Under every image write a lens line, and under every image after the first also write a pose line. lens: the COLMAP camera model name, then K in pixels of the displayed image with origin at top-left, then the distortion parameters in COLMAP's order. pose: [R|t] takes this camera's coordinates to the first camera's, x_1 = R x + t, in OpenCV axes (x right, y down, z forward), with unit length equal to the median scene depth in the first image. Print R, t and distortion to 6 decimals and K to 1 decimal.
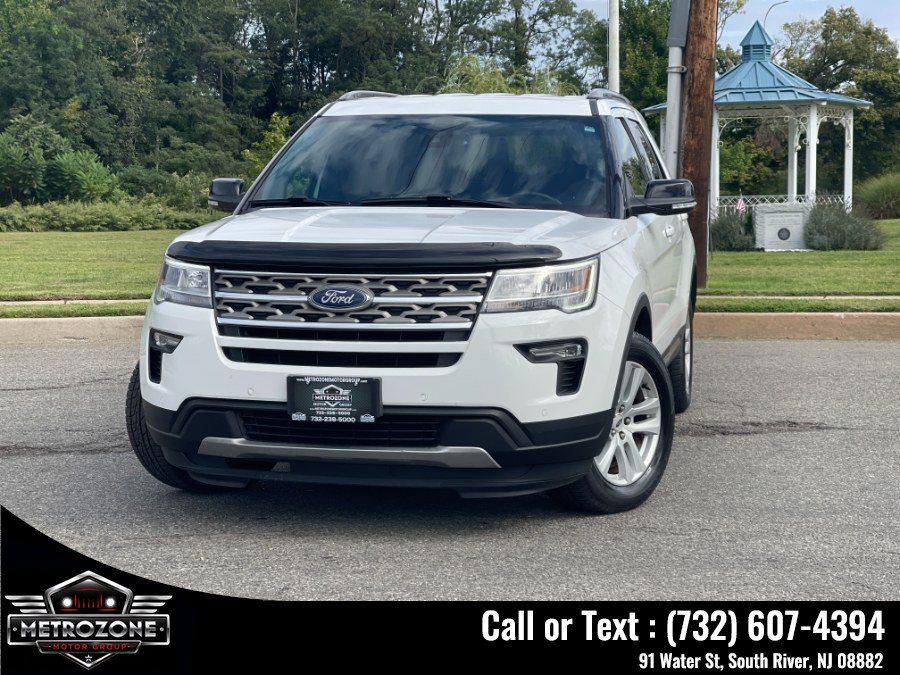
lens RADIAL K [[1651.6, 0, 450.0], [0, 1651.6, 337.5], [0, 0, 1]] dist [0.235492, -0.318770]
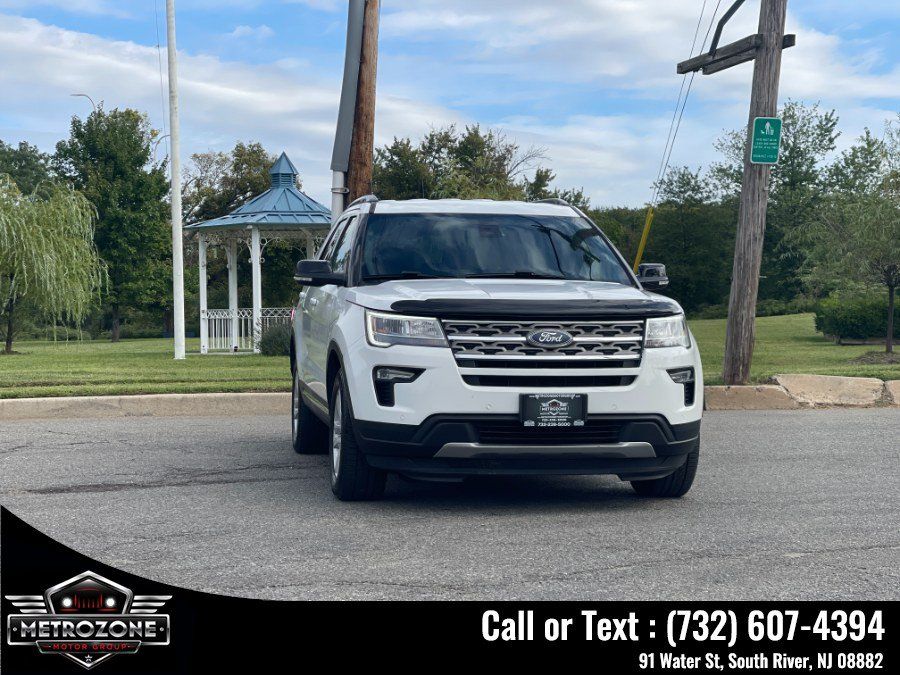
lens RADIAL K [[1651.6, 0, 450.0], [0, 1651.6, 337.5], [0, 0, 1]] dist [0.235492, -0.318770]
pose [[0.926665, -0.001599, 0.375885, -0.666885], [0.029909, 0.997134, -0.069492, 0.069796], [-0.374697, 0.075638, 0.924057, -0.256063]]
